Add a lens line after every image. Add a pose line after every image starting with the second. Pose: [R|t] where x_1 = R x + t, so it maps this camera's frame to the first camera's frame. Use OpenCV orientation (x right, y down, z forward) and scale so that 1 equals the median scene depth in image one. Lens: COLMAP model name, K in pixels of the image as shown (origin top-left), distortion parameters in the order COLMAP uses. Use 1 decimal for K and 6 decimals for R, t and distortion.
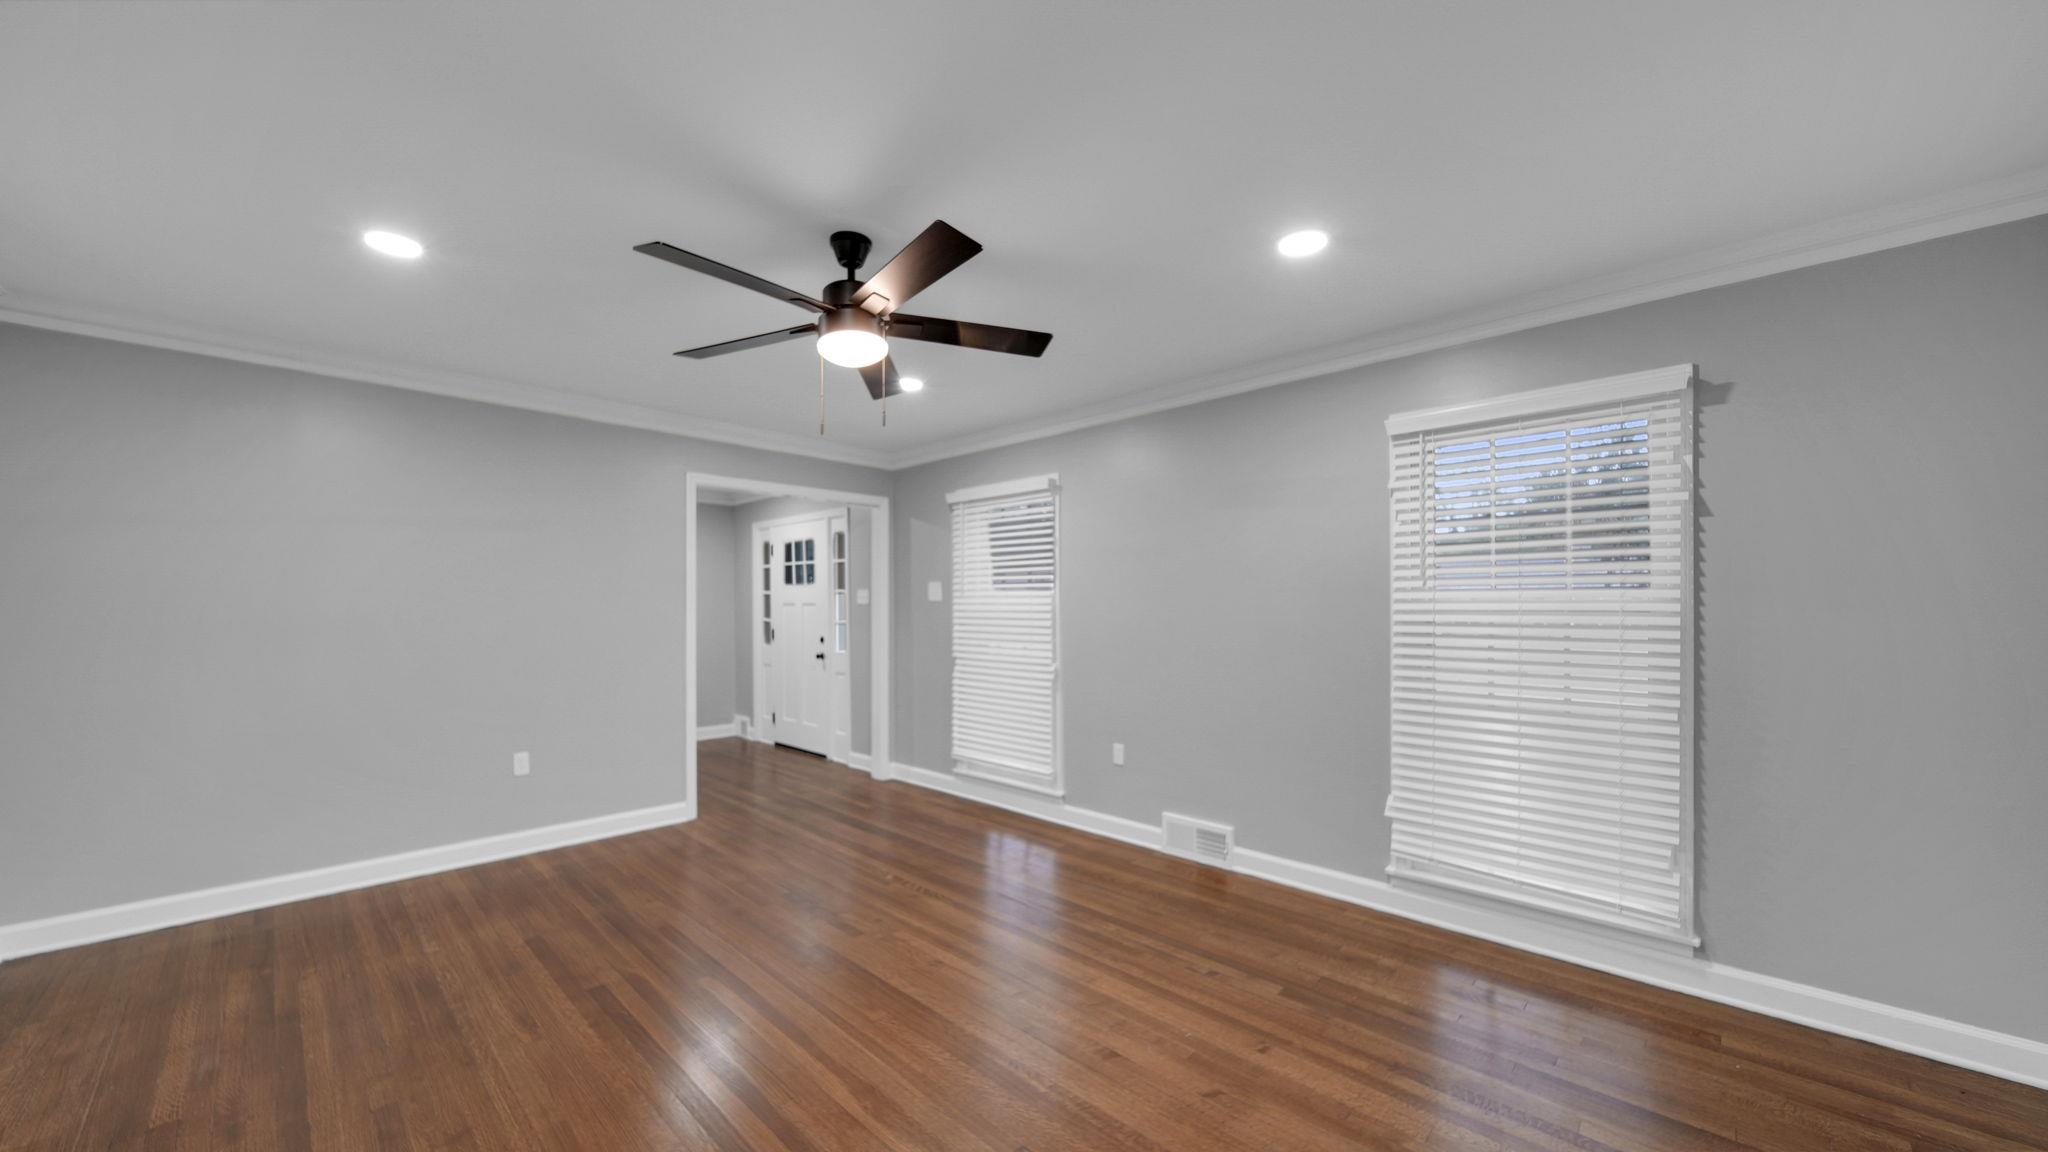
lens RADIAL K [[733.8, 0, 1022.9], [0, 733.8, 585.6], [0, 0, 1]] dist [-0.001467, -0.000083]
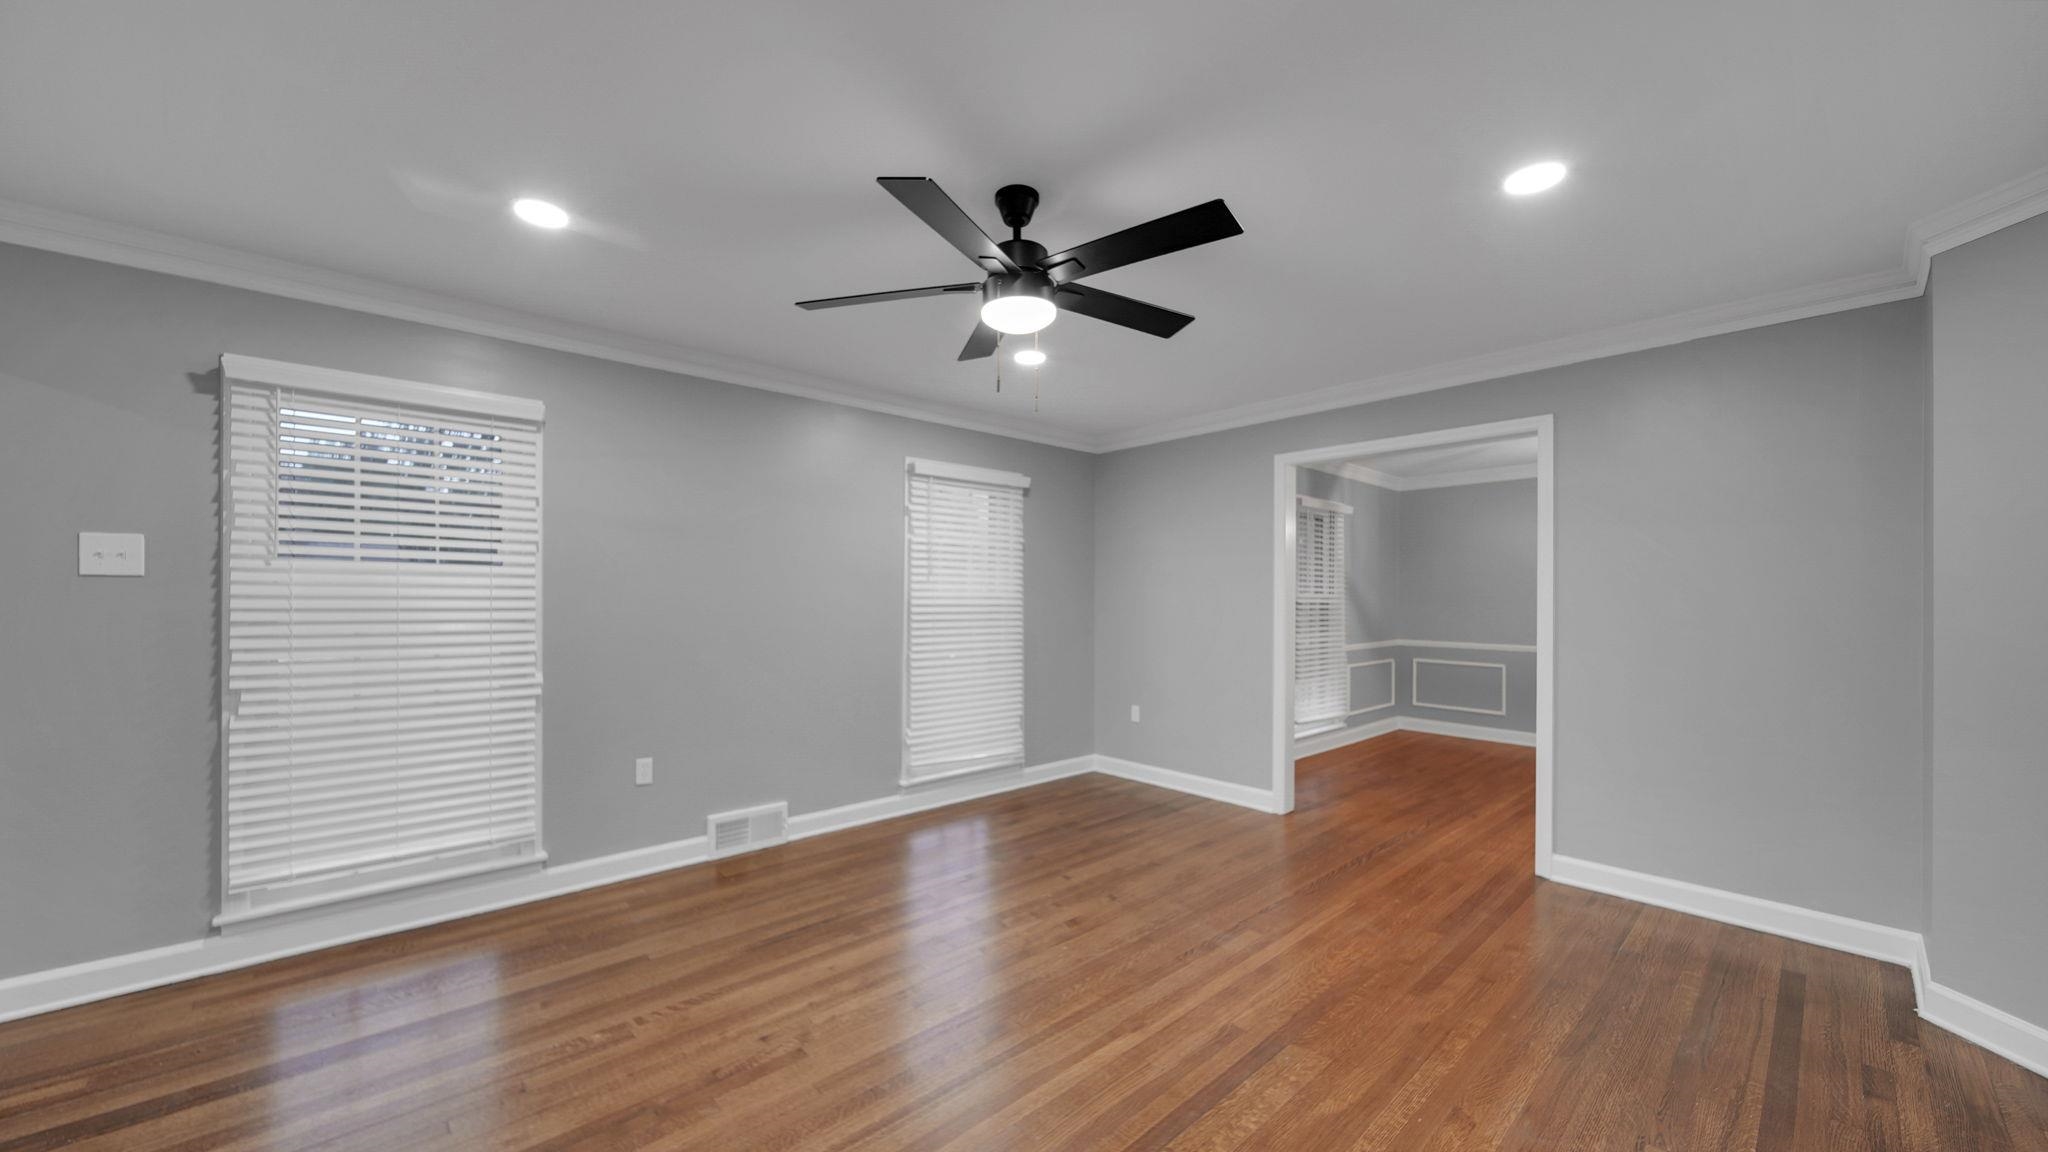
lens RADIAL K [[733.8, 0, 1022.9], [0, 733.8, 585.6], [0, 0, 1]] dist [-0.001467, -0.000083]
pose [[0.062452, 0.005295, 0.998034, -0.776203], [-0.046379, 0.998921, -0.002398, 0.006241], [-0.996970, -0.046138, 0.062630, 0.628987]]
